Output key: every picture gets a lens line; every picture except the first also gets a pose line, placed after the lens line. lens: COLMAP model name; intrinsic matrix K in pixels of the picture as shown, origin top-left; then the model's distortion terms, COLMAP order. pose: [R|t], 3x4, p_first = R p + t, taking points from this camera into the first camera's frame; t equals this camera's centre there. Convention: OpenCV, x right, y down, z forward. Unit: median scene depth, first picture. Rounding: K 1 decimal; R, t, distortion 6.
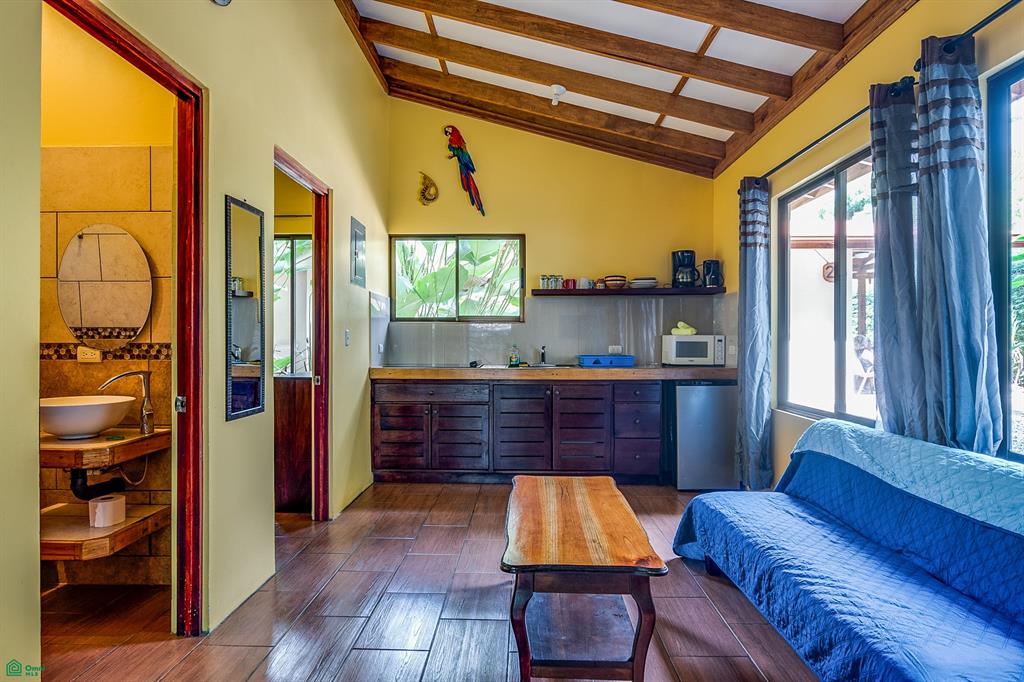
lens RADIAL K [[602.4, 0, 512.0], [0, 602.4, 341.0], [0, 0, 1]] dist [0.002802, -0.002483]
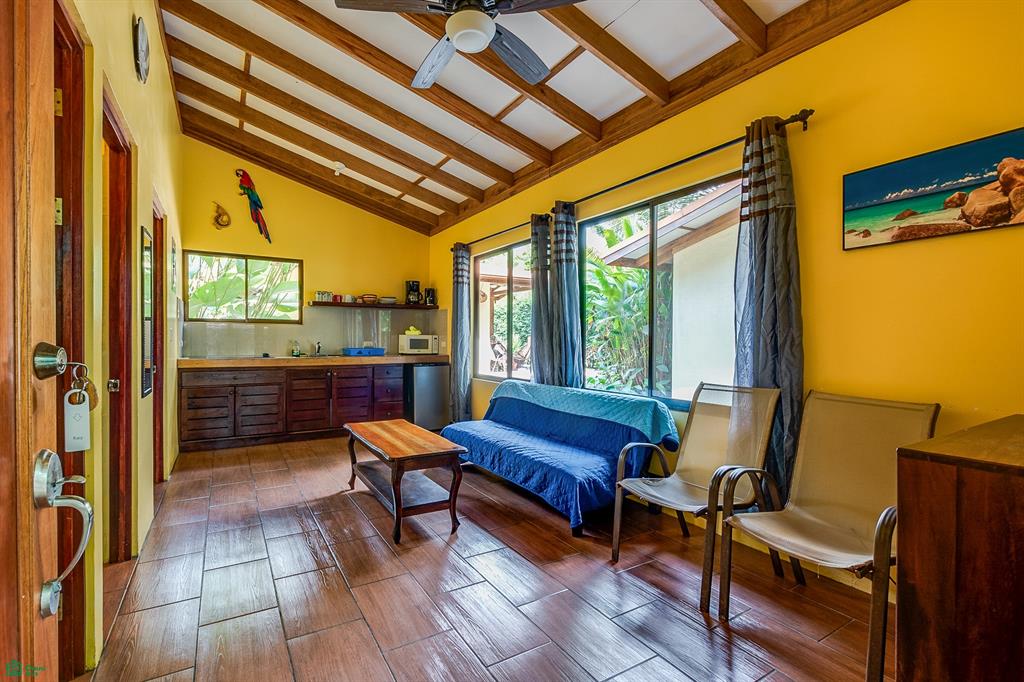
lens RADIAL K [[446.9, 0, 512.0], [0, 446.9, 341.0], [0, 0, 1]] dist [-0.000608, -0.000022]
pose [[0.832416, 0.002409, 0.554146, -0.185155], [-0.005319, 0.999979, 0.003642, 0.000607], [-0.554125, -0.005979, 0.832412, -0.139450]]
